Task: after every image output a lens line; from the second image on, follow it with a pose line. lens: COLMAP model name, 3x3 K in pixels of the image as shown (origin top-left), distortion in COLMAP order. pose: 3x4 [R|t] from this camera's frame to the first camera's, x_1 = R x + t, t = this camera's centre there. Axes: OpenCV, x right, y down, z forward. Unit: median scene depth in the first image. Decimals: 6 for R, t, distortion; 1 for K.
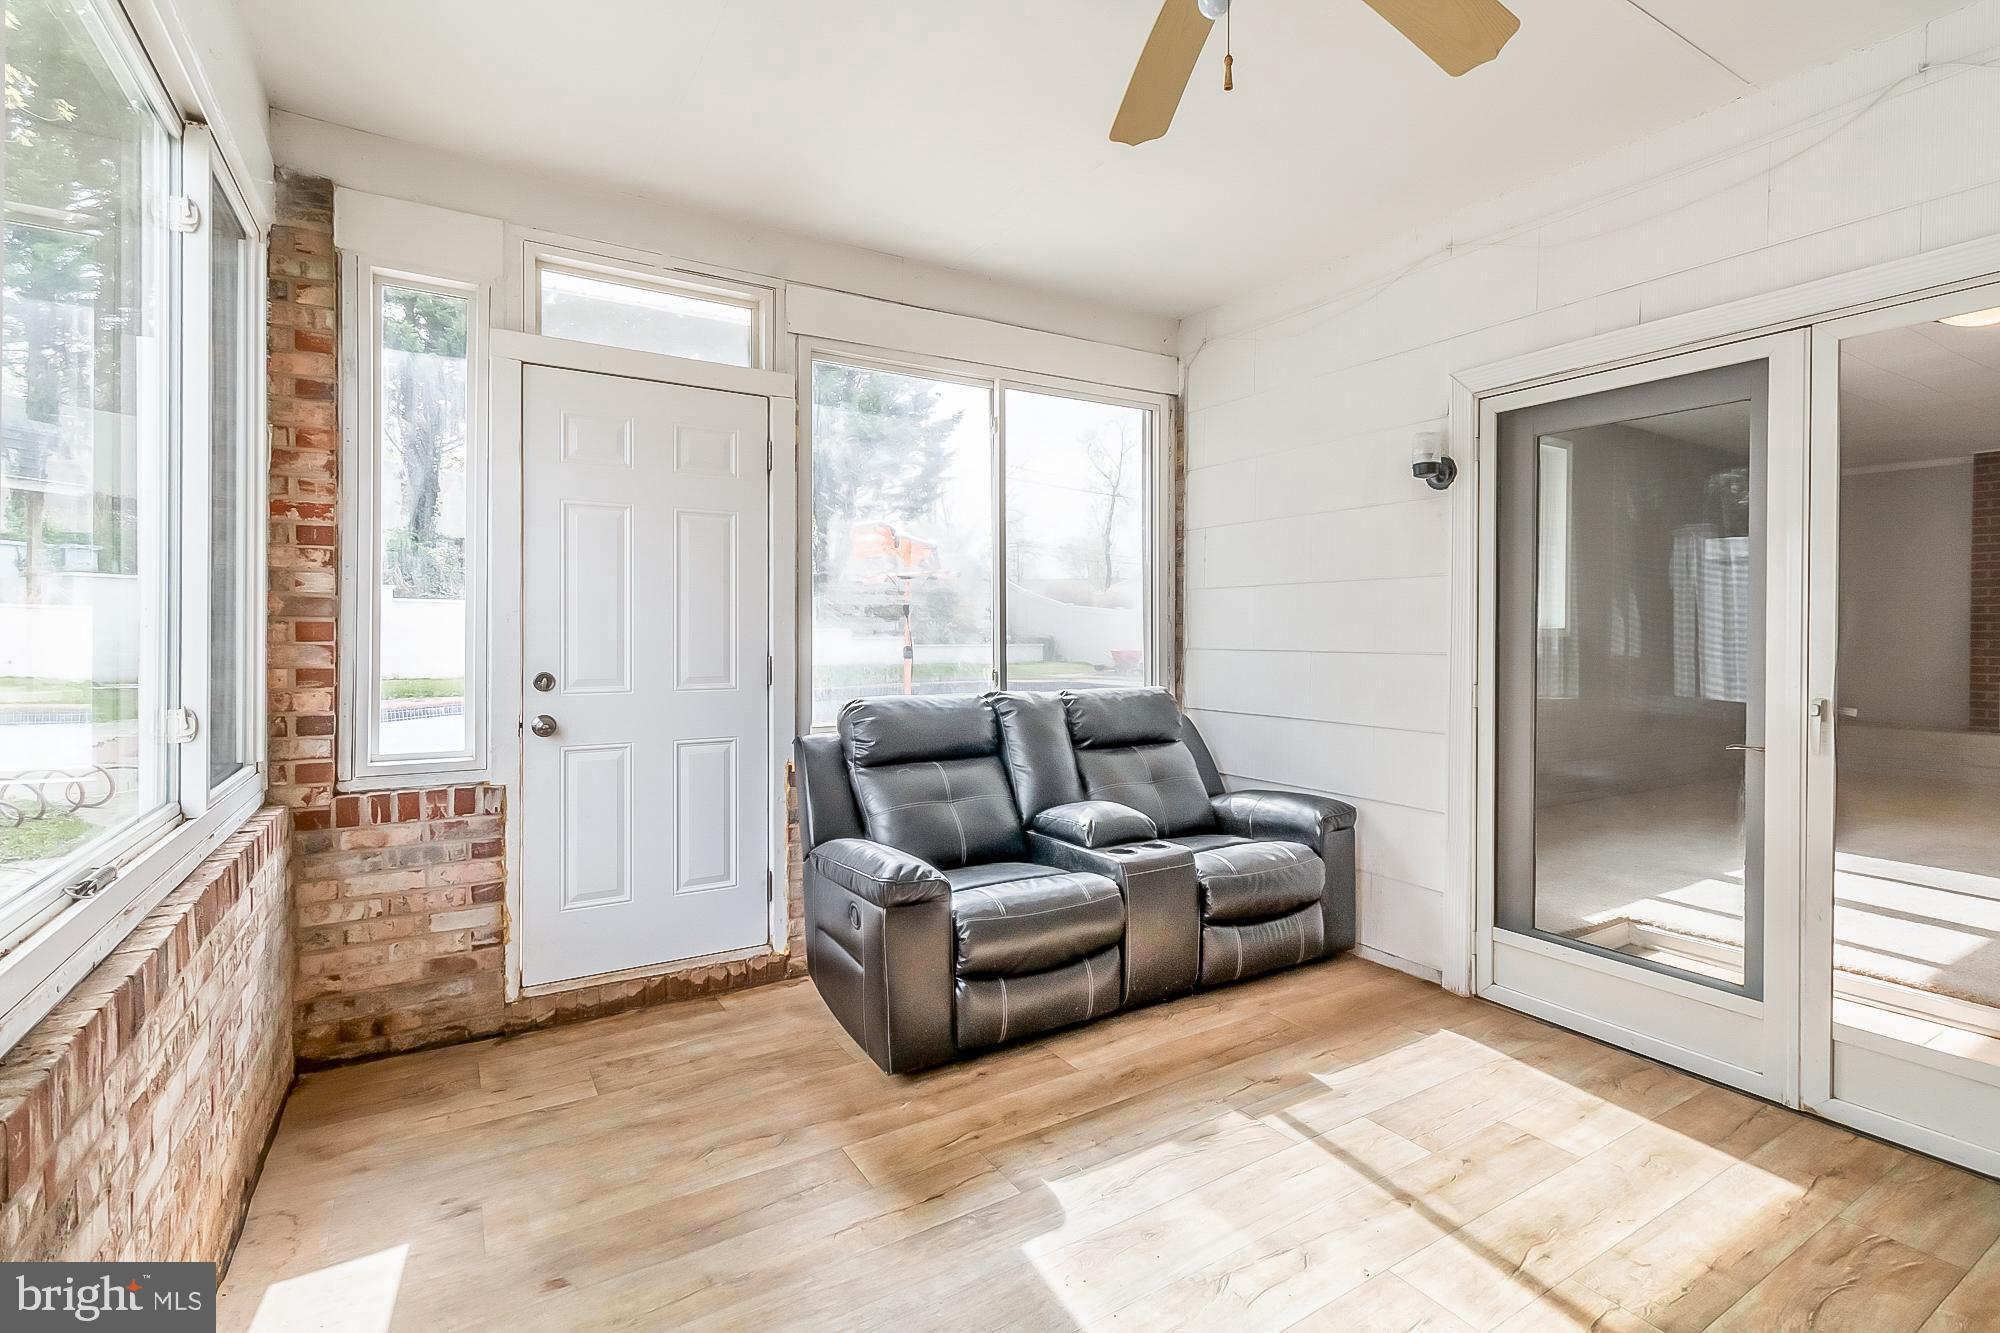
lens RADIAL K [[934.2, 0, 1031.7], [0, 934.2, 636.2], [0, 0, 1]] dist [-0.001007, 0.001694]
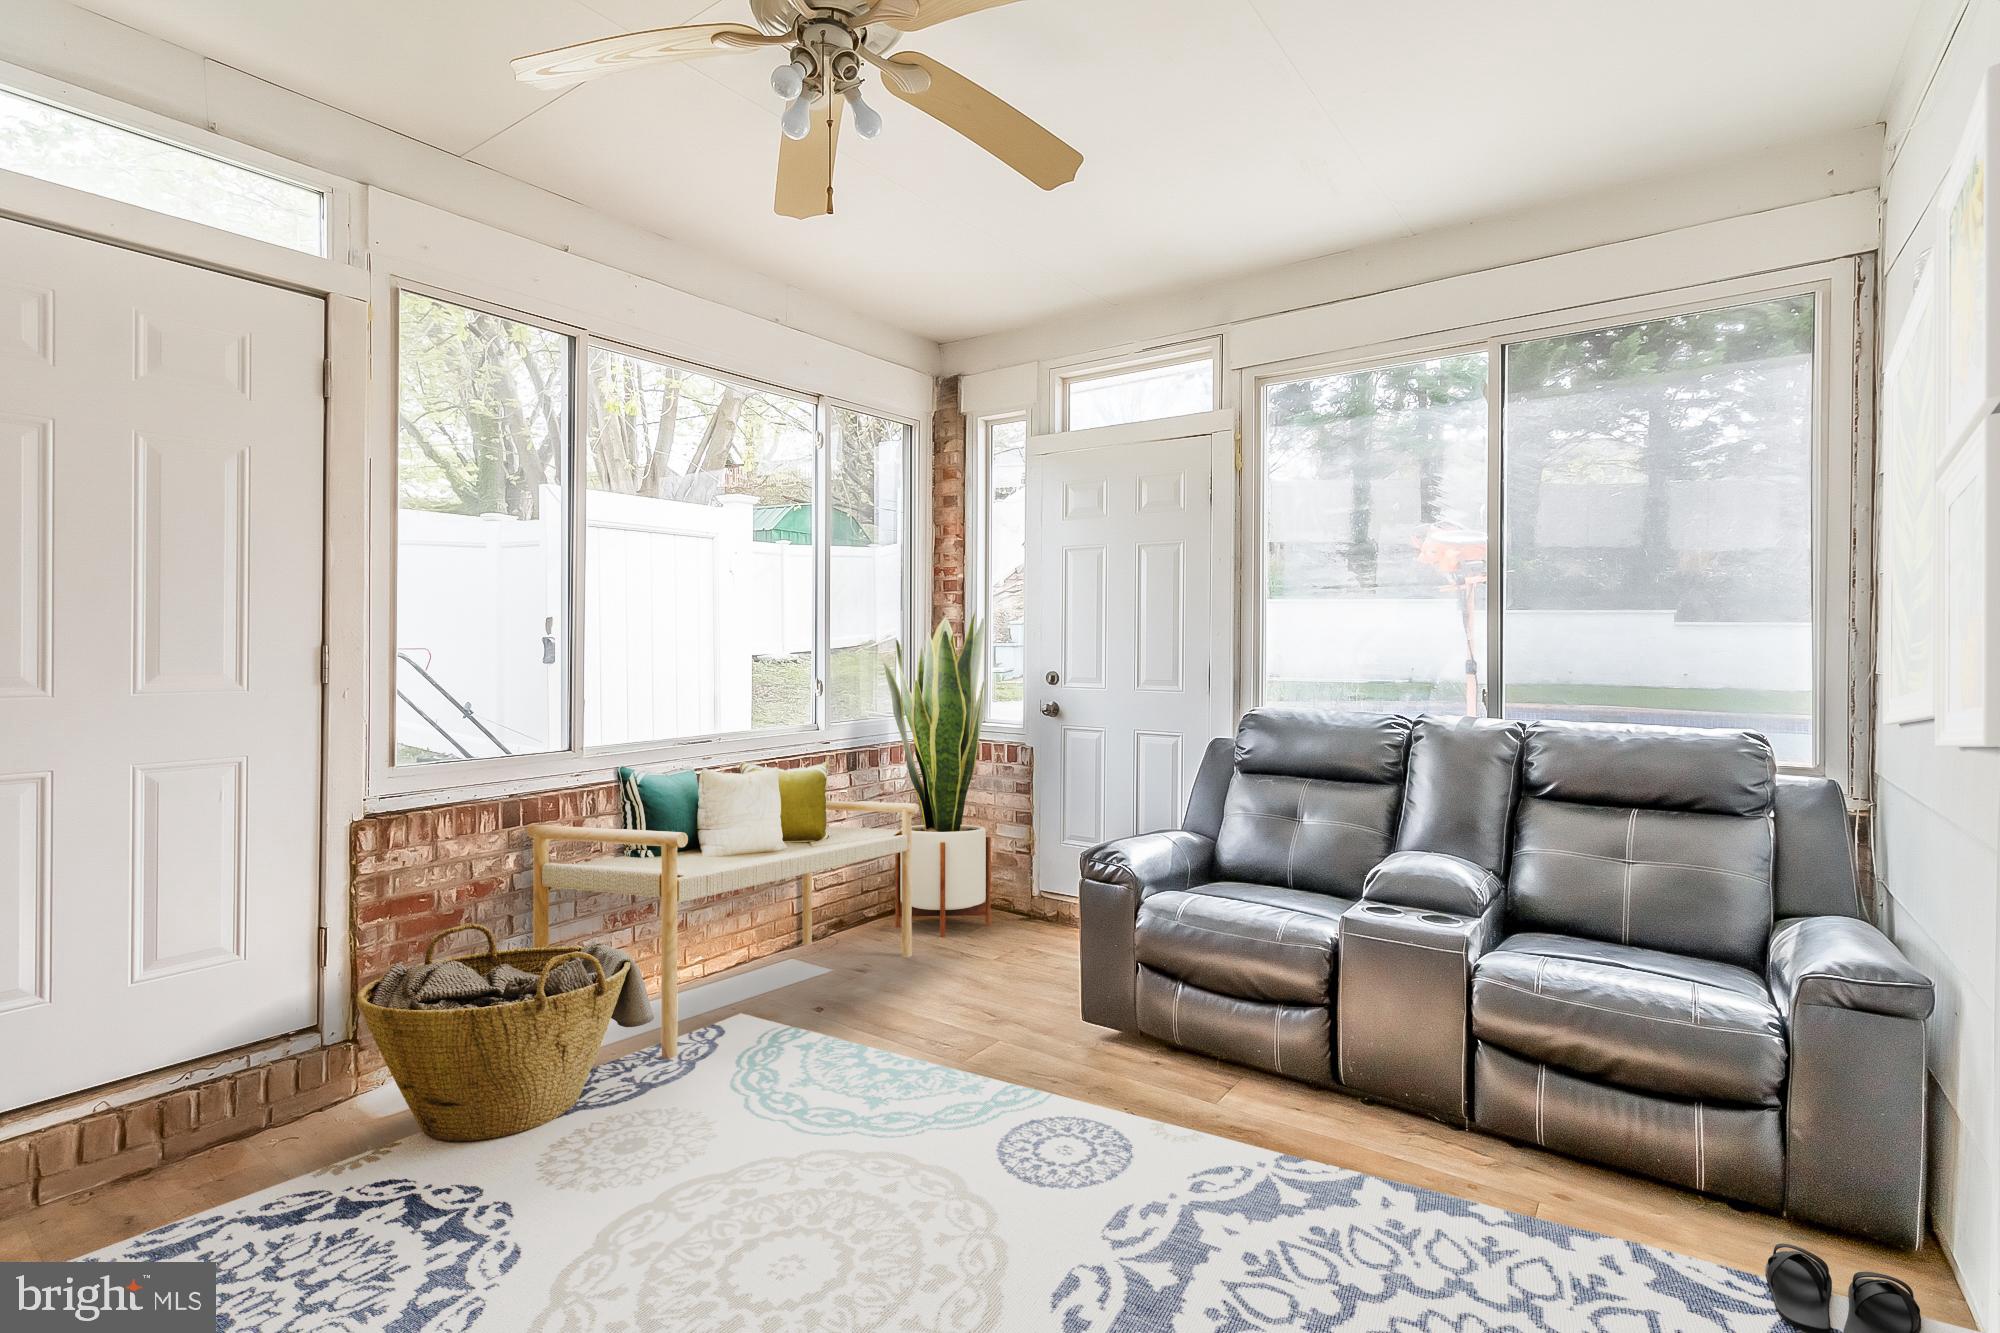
lens RADIAL K [[934.2, 0, 1003.9], [0, 934.2, 647.2], [0, 0, 1]] dist [-0.001007, 0.001694]
pose [[0.380157, 0.005804, -0.924904, 0.790345], [-0.007799, 0.999965, 0.003069, -0.001227], [0.924889, 0.006047, 0.380189, 0.407183]]
